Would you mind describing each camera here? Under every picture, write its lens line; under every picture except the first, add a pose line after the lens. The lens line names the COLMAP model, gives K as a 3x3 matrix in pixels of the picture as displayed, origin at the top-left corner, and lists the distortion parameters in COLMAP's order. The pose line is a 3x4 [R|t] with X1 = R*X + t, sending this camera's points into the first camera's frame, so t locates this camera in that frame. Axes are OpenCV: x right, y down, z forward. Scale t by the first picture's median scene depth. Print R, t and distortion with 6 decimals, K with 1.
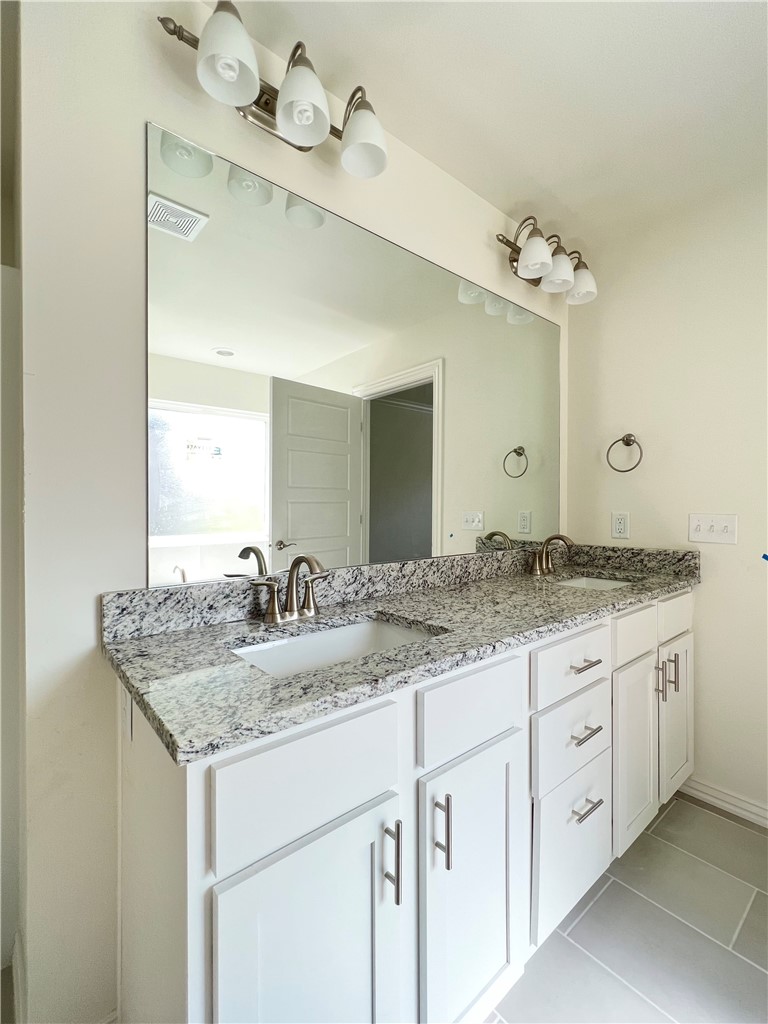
lens RADIAL K [[448.8, 0, 384.0], [0, 448.8, 512.0], [0, 0, 1]] dist [-0.000709, -0.000049]
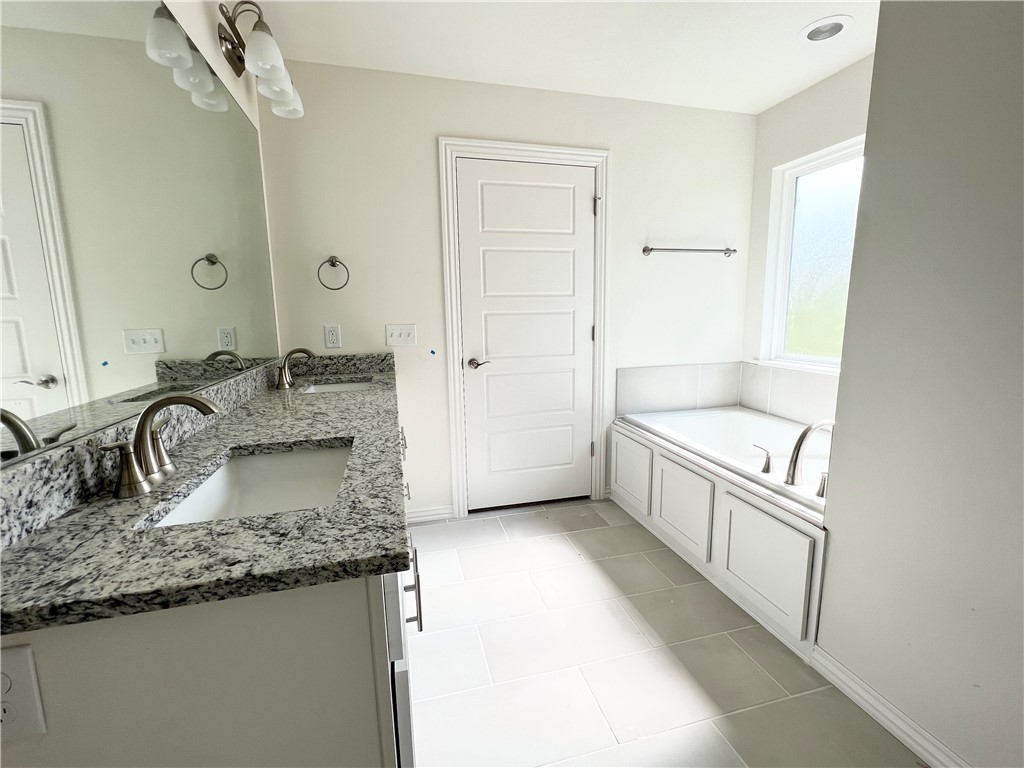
lens RADIAL K [[448.8, 0, 512.0], [0, 448.8, 384.0], [0, 0, 1]] dist [-0.000709, -0.000049]
pose [[0.433115, -0.149257, 0.888895, -0.599458], [0.028015, 0.987947, 0.152239, -0.023152], [-0.900903, -0.041035, 0.432076, 0.147116]]
